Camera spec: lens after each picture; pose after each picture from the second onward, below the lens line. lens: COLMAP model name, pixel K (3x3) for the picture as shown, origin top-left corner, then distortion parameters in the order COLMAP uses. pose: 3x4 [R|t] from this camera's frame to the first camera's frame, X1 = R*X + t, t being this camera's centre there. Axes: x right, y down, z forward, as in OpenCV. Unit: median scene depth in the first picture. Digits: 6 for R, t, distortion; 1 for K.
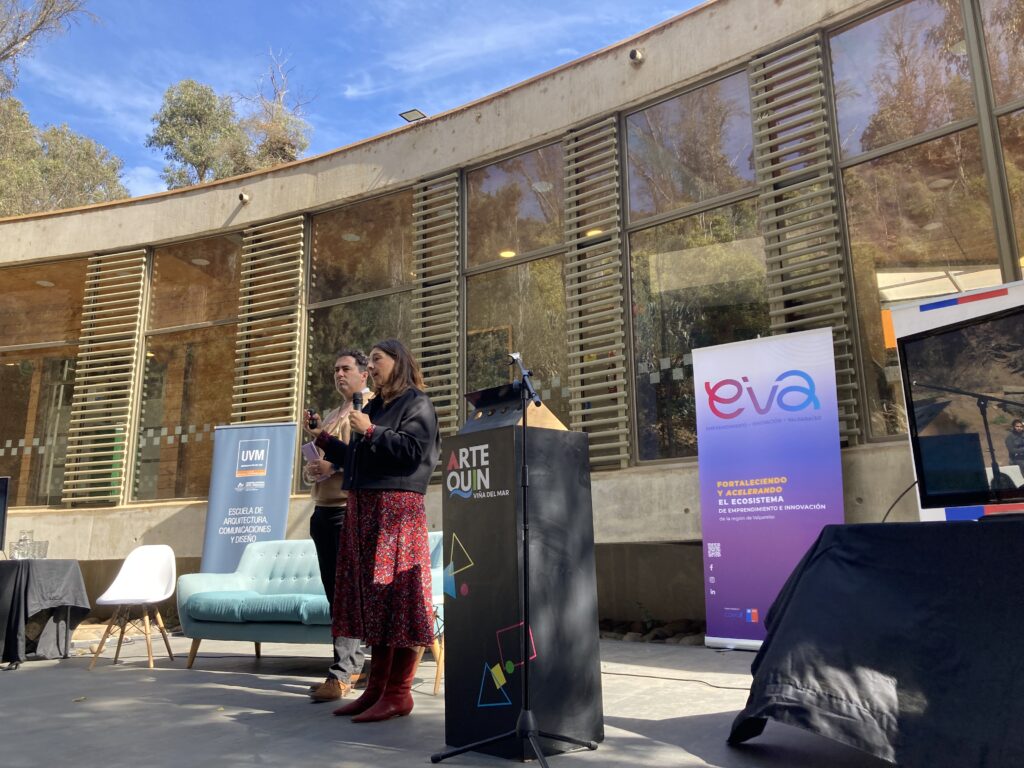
lens RADIAL K [[836.6, 0, 515.5], [0, 836.6, 390.0], [0, 0, 1]] dist [0.032263, -0.031219]
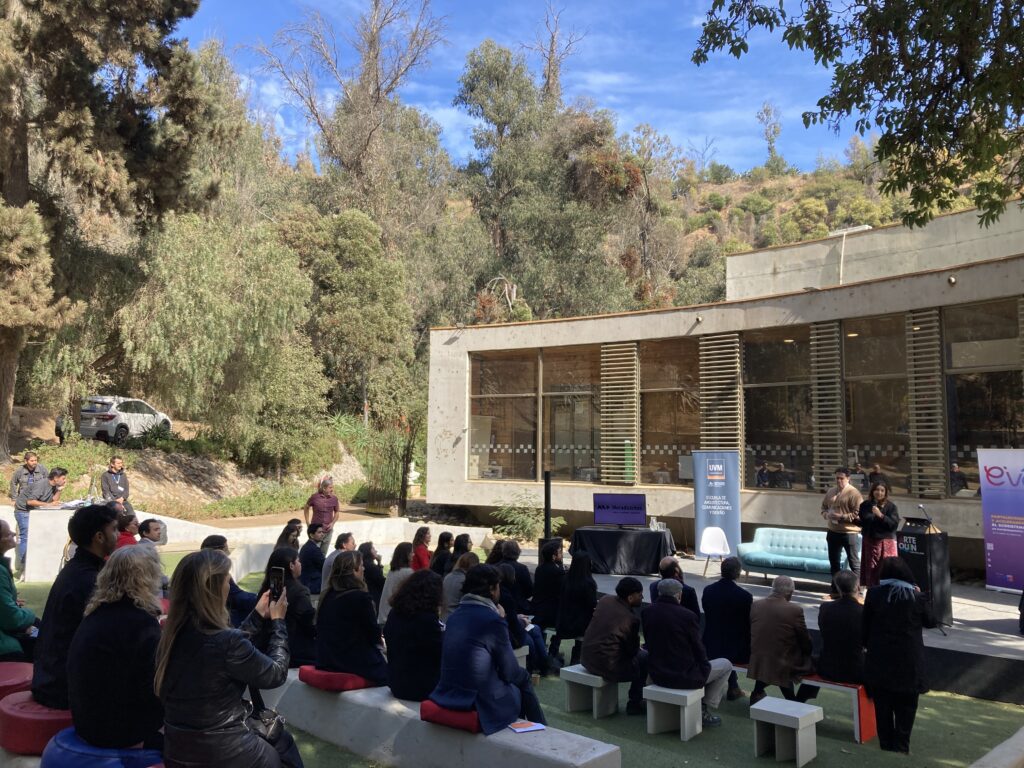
lens RADIAL K [[836.6, 0, 507.0], [0, 836.6, 377.0], [0, 0, 1]] dist [0.032263, -0.031219]
pose [[0.956106, -0.002816, -0.293009, -0.209280], [0.036635, 0.993257, 0.109996, -0.347043], [0.290723, -0.115902, 0.949761, -0.901540]]
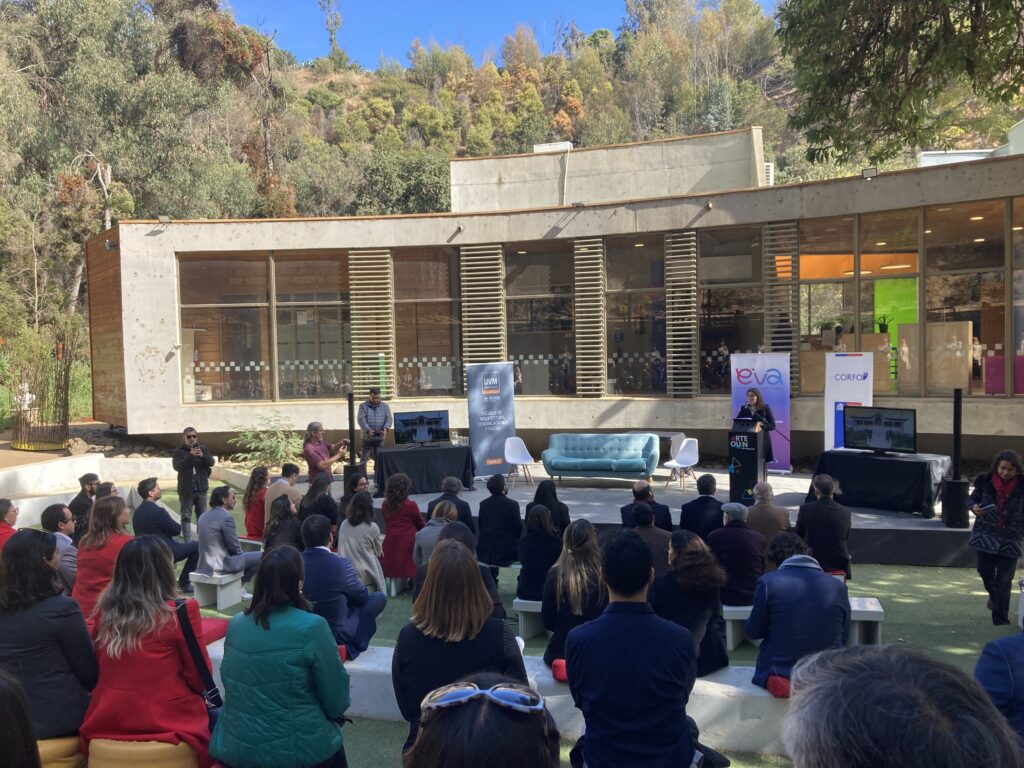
lens RADIAL K [[836.6, 0, 505.8], [0, 836.6, 389.5], [0, 0, 1]] dist [0.032263, -0.031219]
pose [[0.975629, -0.019224, 0.218585, -0.675406], [-0.035738, 0.968933, 0.244726, -0.364554], [-0.216499, -0.246573, 0.944632, -0.823521]]
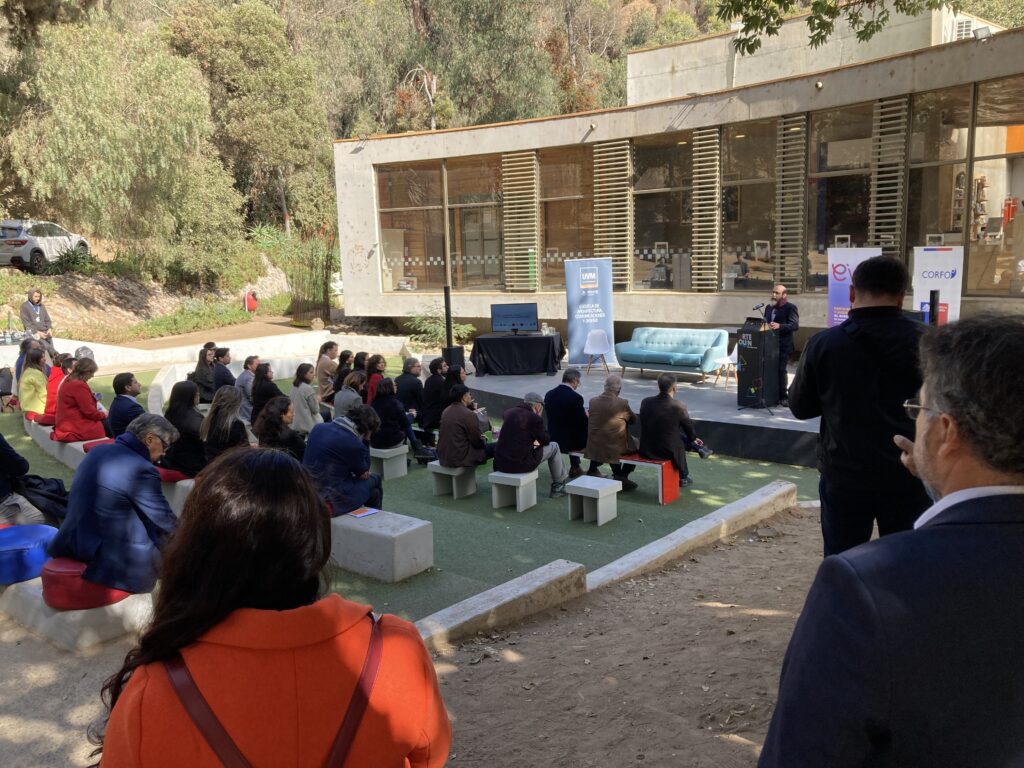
lens RADIAL K [[836.6, 0, 501.6], [0, 836.6, 390.3], [0, 0, 1]] dist [0.032263, -0.031219]
pose [[0.971838, 0.020523, -0.234755, -0.082290], [0.068284, 0.928934, 0.363894, -0.408535], [0.225540, -0.369676, 0.901372, -0.984638]]
